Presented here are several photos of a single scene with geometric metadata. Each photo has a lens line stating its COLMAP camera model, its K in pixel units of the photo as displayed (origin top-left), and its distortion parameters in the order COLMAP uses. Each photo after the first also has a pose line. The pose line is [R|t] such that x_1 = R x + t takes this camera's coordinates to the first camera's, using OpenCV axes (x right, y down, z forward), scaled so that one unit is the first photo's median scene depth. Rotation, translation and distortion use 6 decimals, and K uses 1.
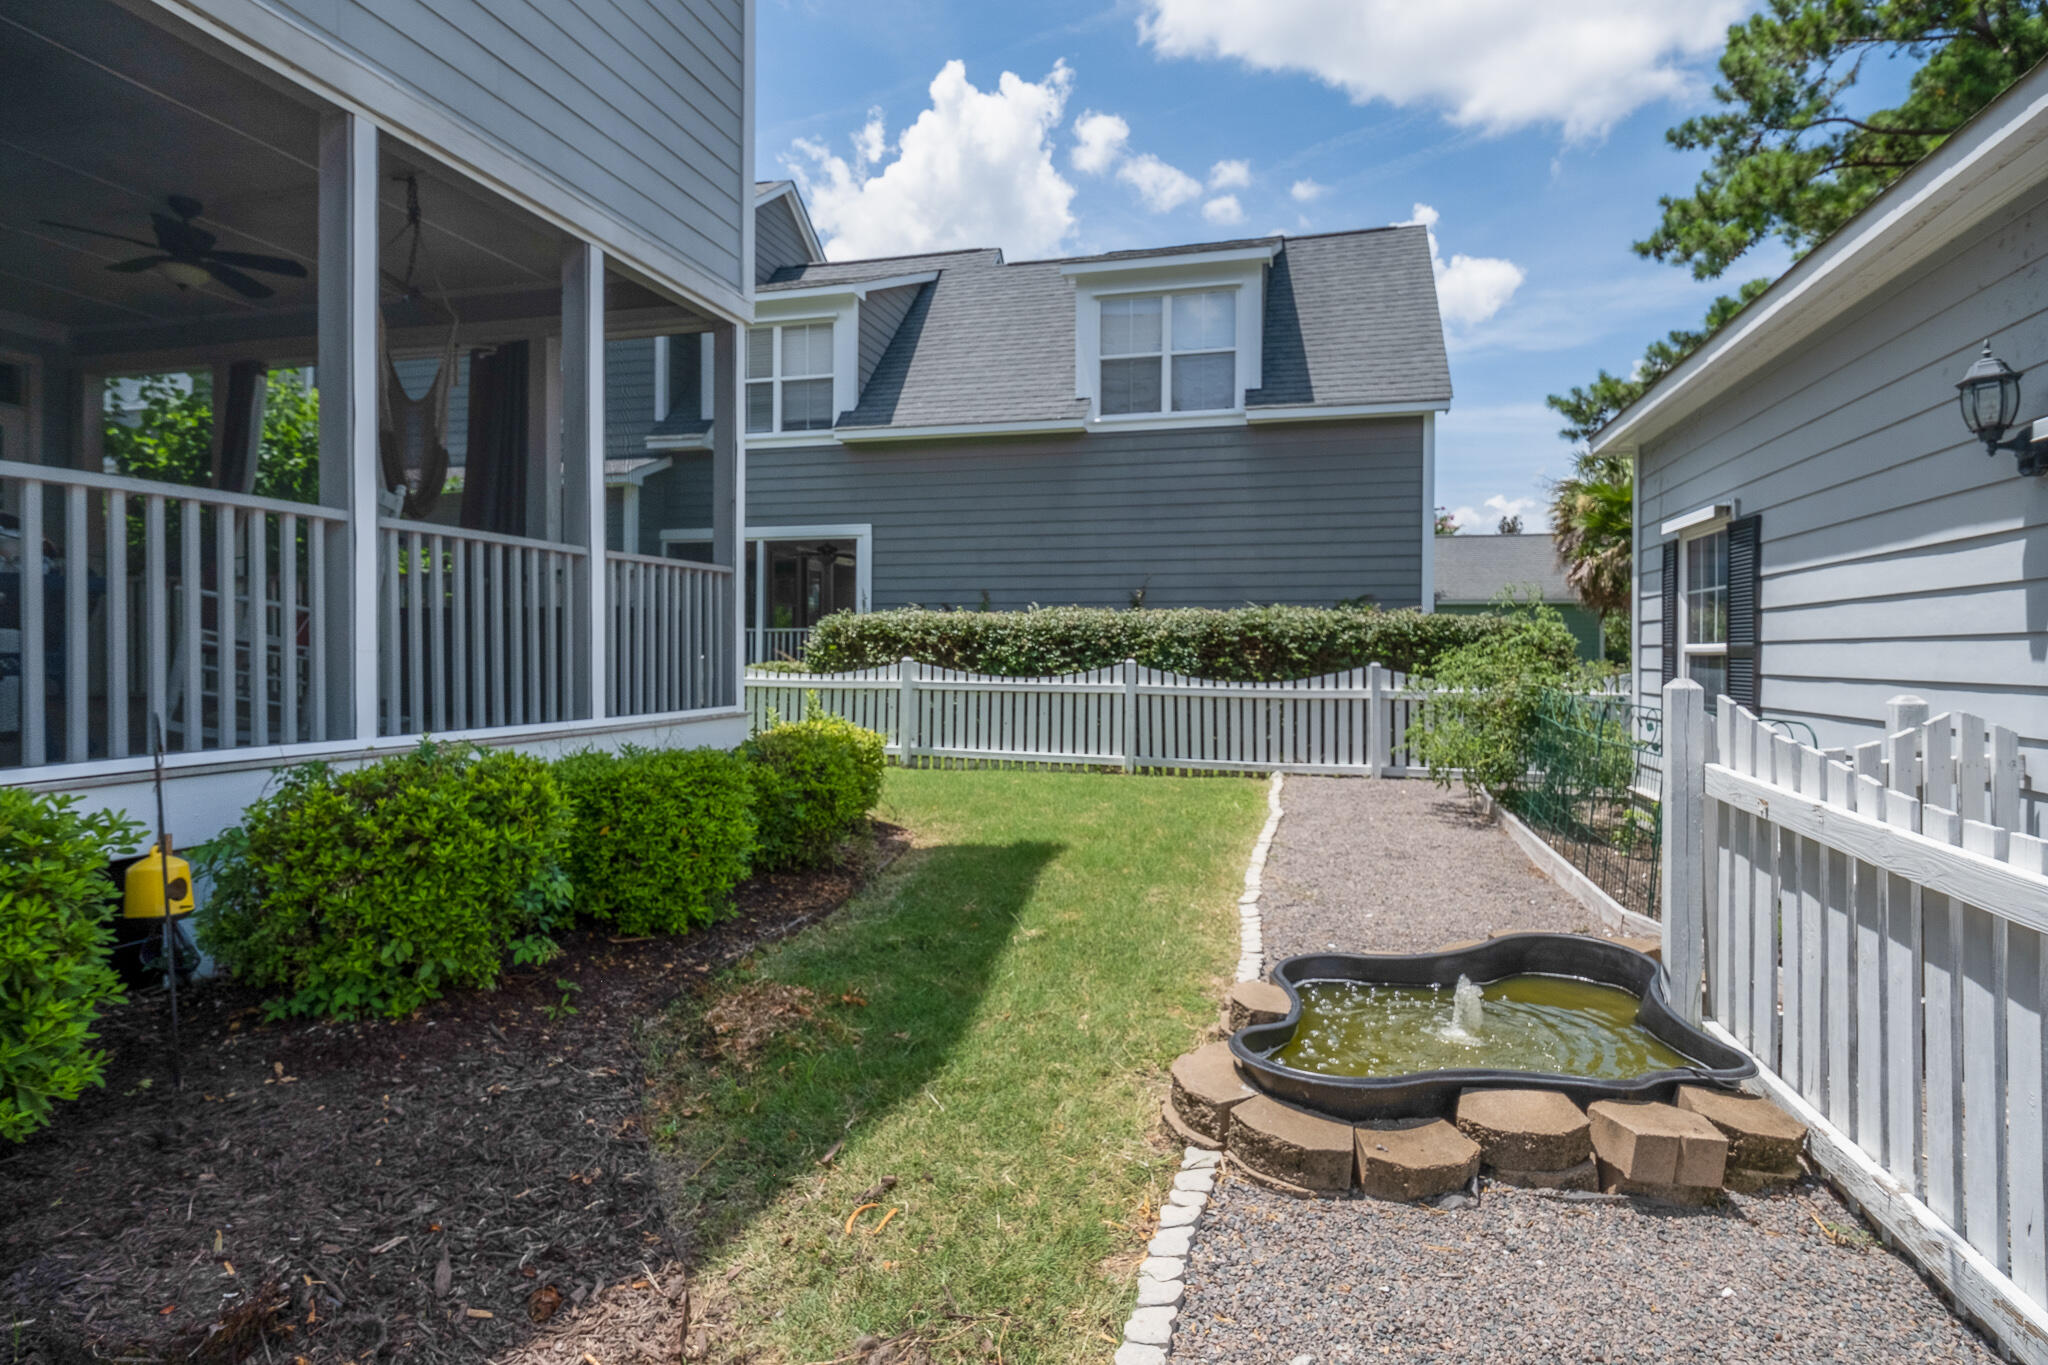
lens RADIAL K [[1067.2, 0, 1022.3], [0, 1067.2, 657.5], [0, 0, 1]] dist [0.017542, -0.021199]
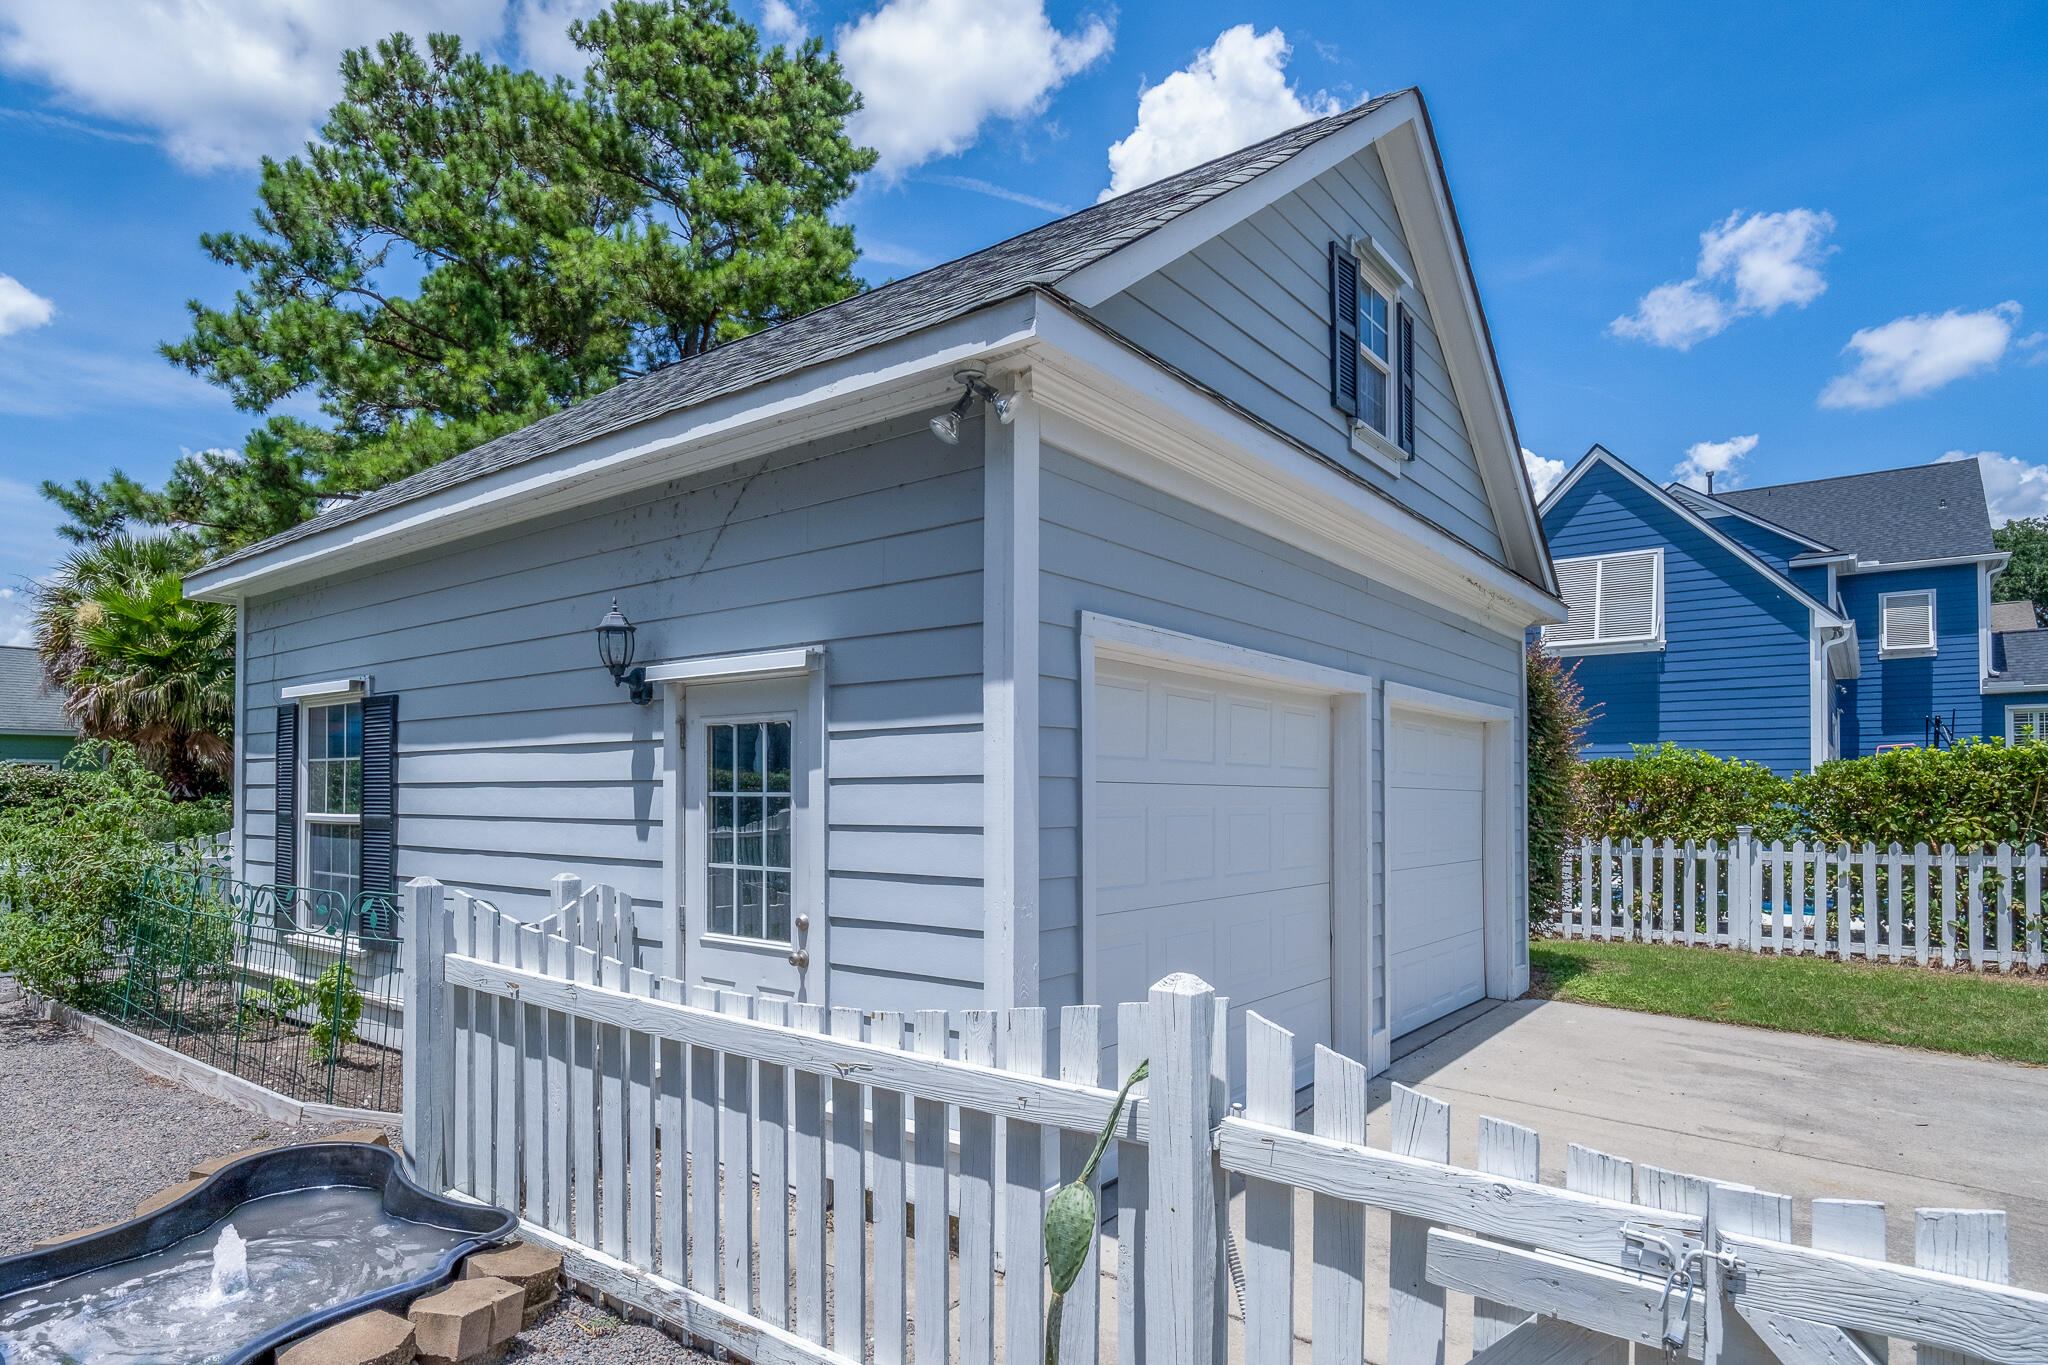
lens RADIAL K [[1124.7, 0, 1025.4], [0, 1124.7, 748.3], [0, 0, 1]] dist [-0.033511, -0.001216]
pose [[0.356580, 0.029603, 0.933796, -0.196012], [0.008666, 0.999350, -0.034991, -0.059276], [-0.934225, 0.020569, 0.356092, 0.039339]]
